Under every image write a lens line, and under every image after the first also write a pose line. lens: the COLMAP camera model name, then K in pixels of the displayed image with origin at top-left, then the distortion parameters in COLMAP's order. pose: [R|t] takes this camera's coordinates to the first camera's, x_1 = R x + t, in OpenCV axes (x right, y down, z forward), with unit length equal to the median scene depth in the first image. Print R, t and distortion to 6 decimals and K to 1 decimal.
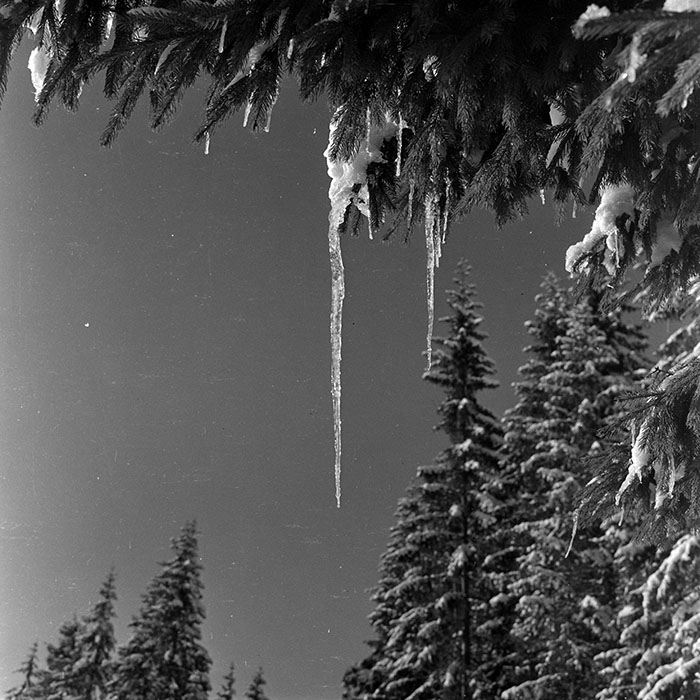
lens RADIAL K [[1055.7, 0, 350.0], [0, 1055.7, 350.0], [0, 0, 1]] dist [0.015397, 0.052151]
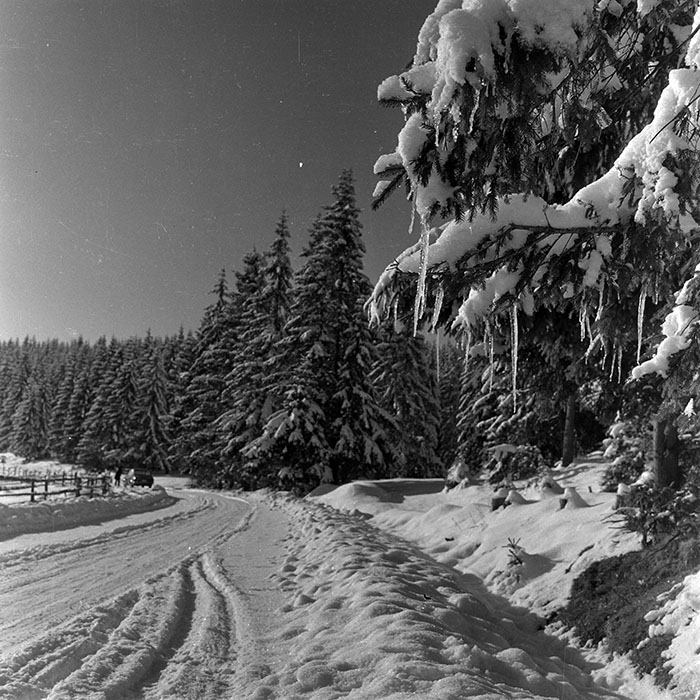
lens RADIAL K [[1022.2, 0, 350.0], [0, 1022.2, 350.0], [0, 0, 1]] dist [0.105079, -0.079330]
pose [[0.989595, -0.020626, -0.142398, 0.008742], [0.070562, 0.932062, 0.355362, -0.054486], [0.125394, -0.361712, 0.923818, -0.111464]]
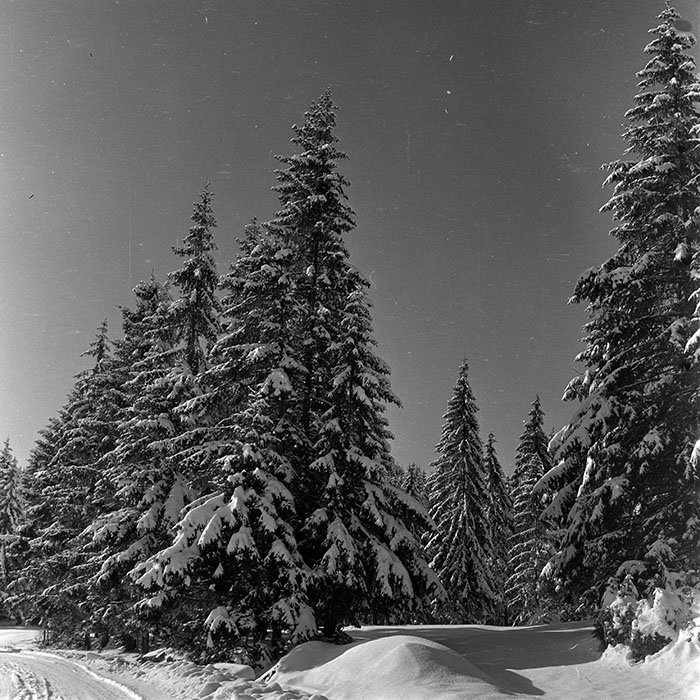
lens RADIAL K [[1022.2, 0, 350.0], [0, 1022.2, 350.0], [0, 0, 1]] dist [0.105079, -0.079330]
pose [[0.999253, -0.025764, -0.028802, -0.116140], [0.031768, 0.972041, 0.232650, 0.166967], [0.022003, -0.233392, 0.972134, 0.306312]]
